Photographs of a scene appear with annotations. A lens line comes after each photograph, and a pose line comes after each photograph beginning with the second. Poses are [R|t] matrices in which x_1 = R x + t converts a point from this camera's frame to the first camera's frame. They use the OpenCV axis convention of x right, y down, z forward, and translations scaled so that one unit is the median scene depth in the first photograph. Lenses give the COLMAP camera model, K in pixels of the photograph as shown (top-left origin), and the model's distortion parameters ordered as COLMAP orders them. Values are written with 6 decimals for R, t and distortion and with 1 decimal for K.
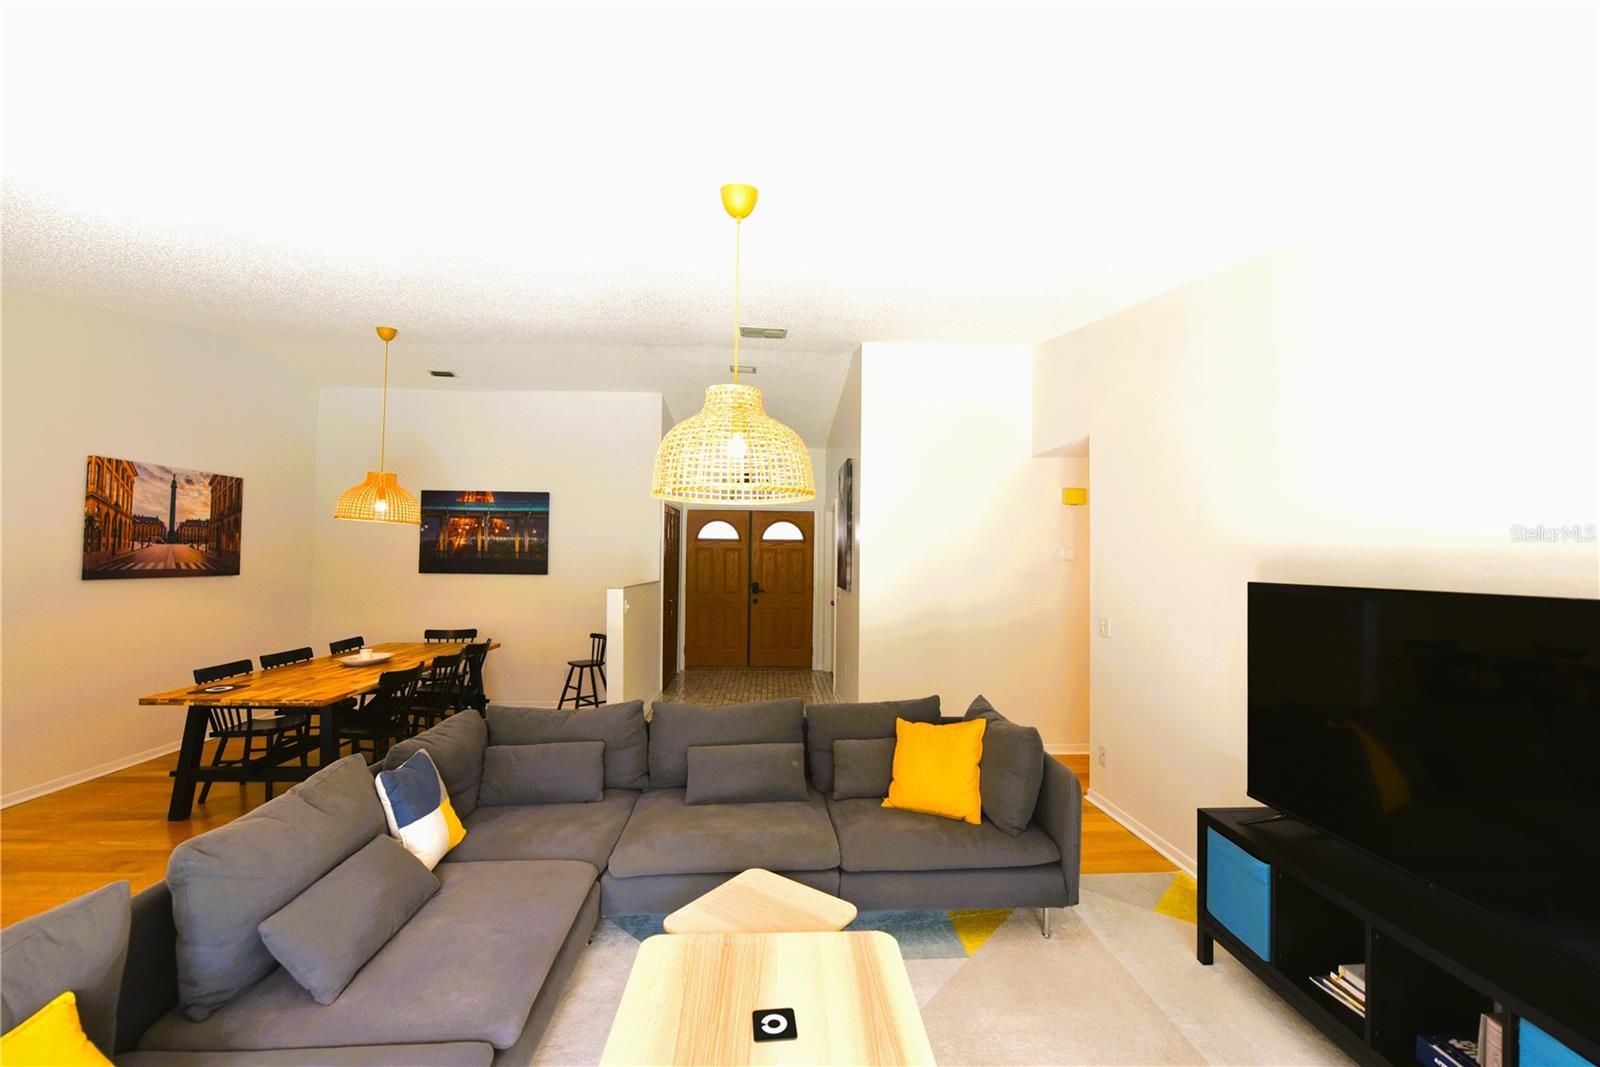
lens RADIAL K [[639.8, 0, 800.6], [0, 639.8, 540.4], [0, 0, 1]] dist [-0.013783, -0.002500]
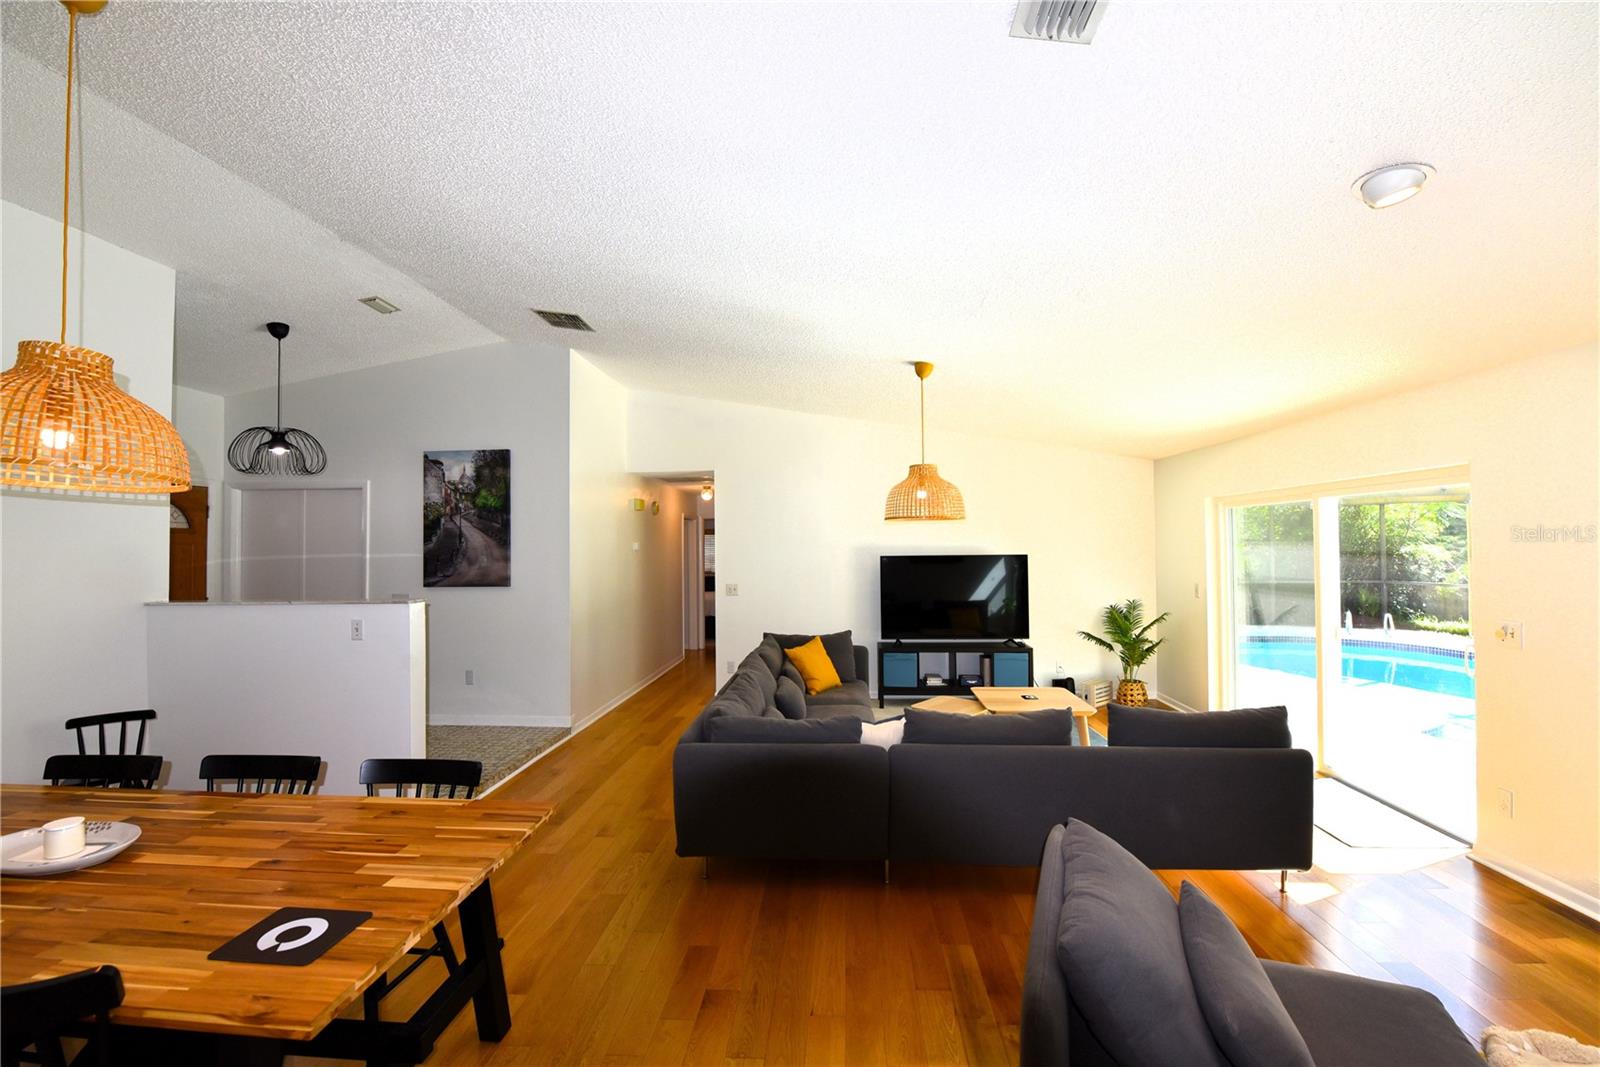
lens RADIAL K [[639.8, 0, 805.2], [0, 639.8, 534.3], [0, 0, 1]] dist [-0.013783, -0.002500]
pose [[0.115454, 0.005941, 0.993295, -0.723027], [-0.014922, 0.999880, -0.004246, -0.002101], [-0.993201, -0.014332, 0.115529, 0.385845]]
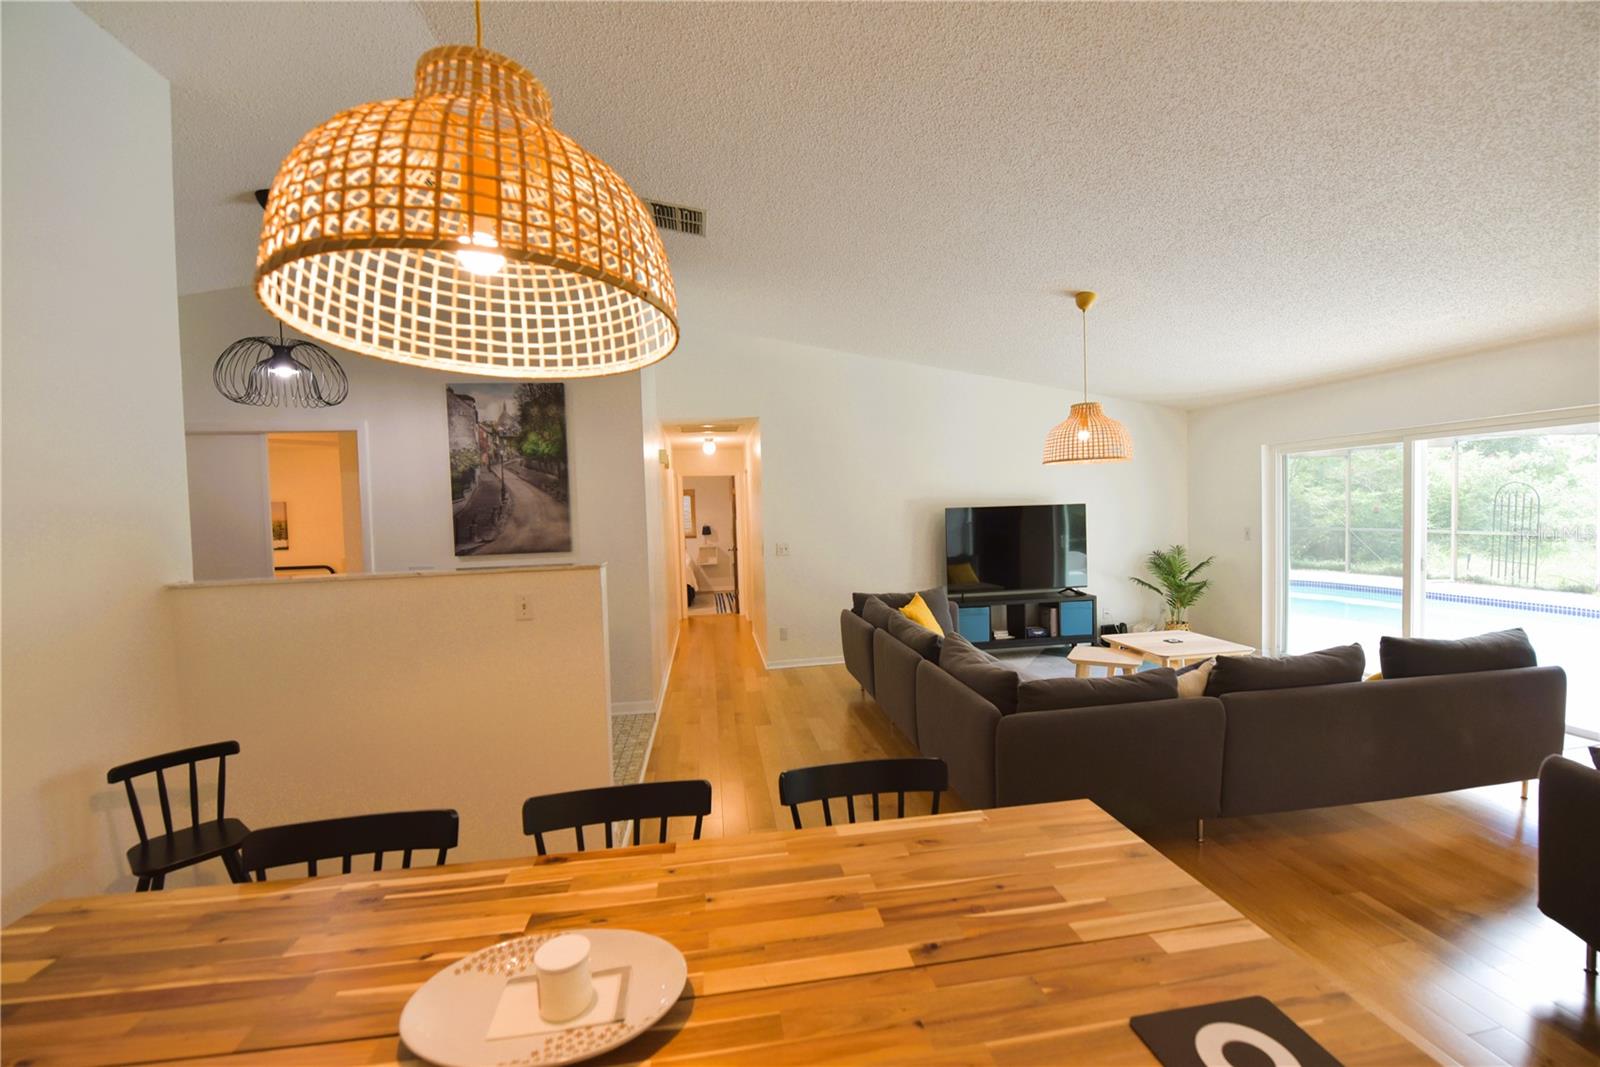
lens RADIAL K [[639.8, 0, 806.5], [0, 639.8, 537.7], [0, 0, 1]] dist [-0.013783, -0.002500]
pose [[-0.101472, -0.052308, 0.993462, -0.646451], [0.003404, 0.998593, 0.052926, 0.018198], [-0.994833, 0.008752, -0.101151, 0.684767]]
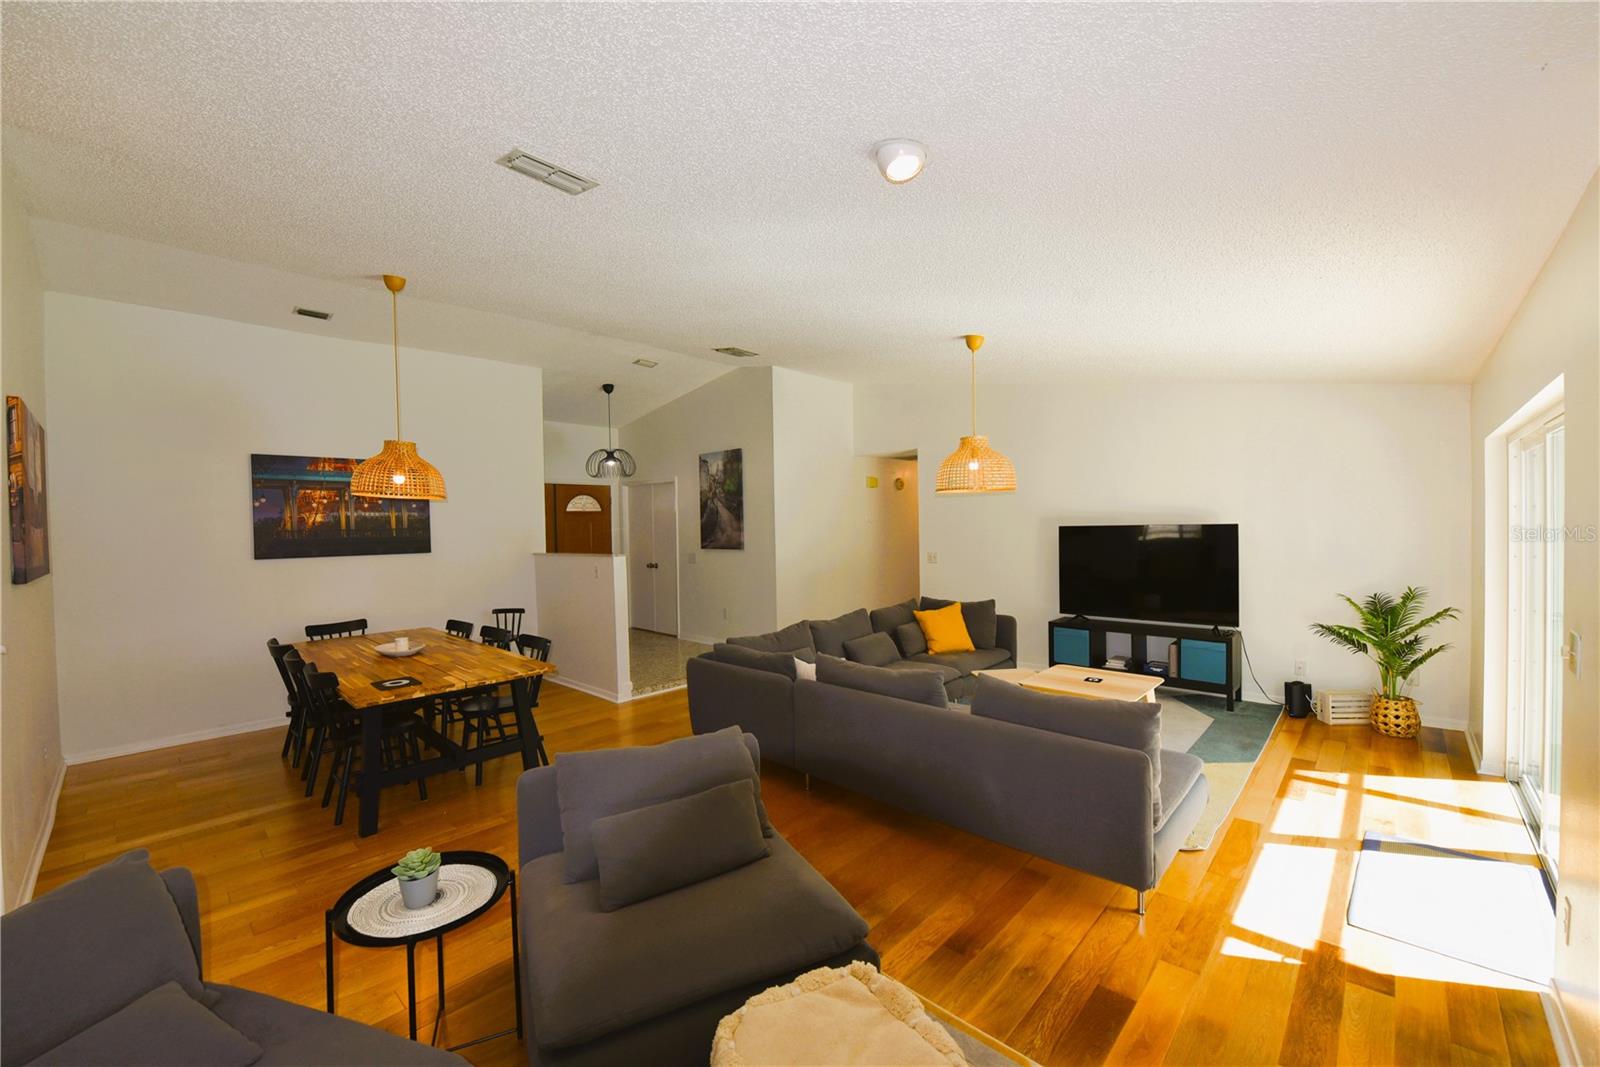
lens RADIAL K [[639.8, 0, 803.3], [0, 639.8, 531.7], [0, 0, 1]] dist [-0.013783, -0.002500]
pose [[0.719231, -0.034311, 0.693923, -0.648920], [0.010194, 0.999193, 0.038839, -0.006459], [-0.694696, -0.020861, 0.719001, -0.028854]]
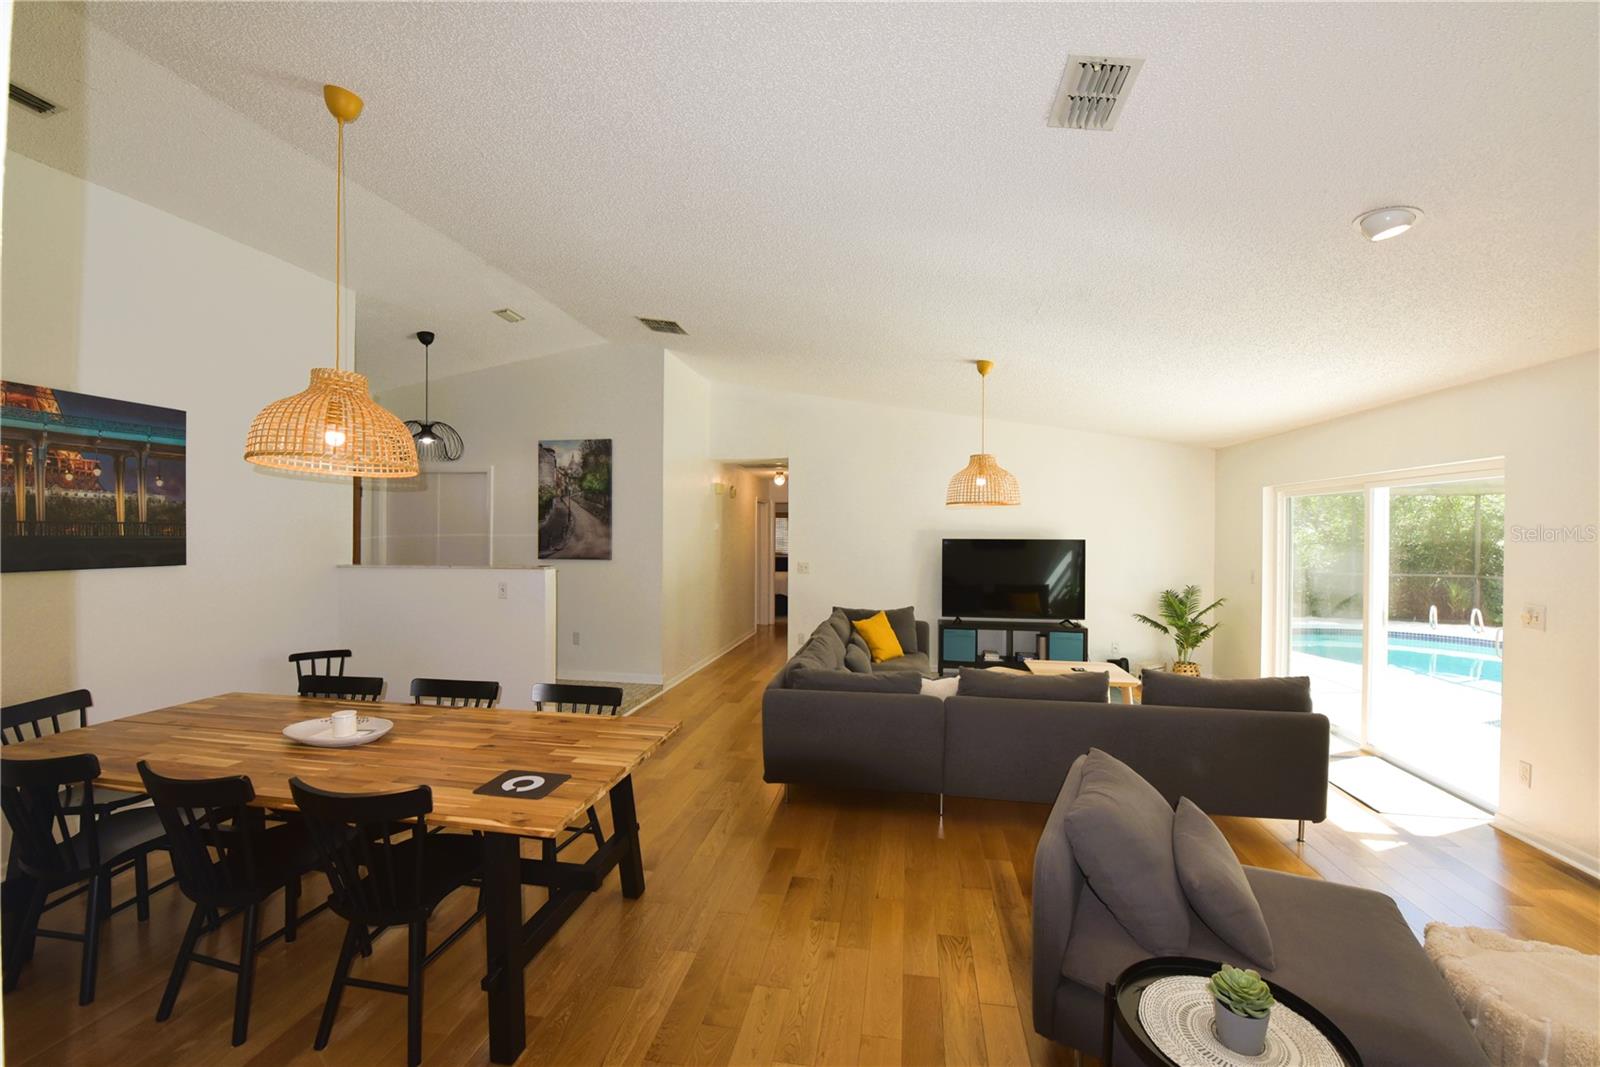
lens RADIAL K [[639.8, 0, 805.2], [0, 639.8, 533.3], [0, 0, 1]] dist [-0.013783, -0.002500]
pose [[0.212700, -0.013728, 0.977021, -0.806151], [-0.028476, 0.999390, 0.020242, 0.001498], [-0.976703, -0.032127, 0.212179, 0.382291]]
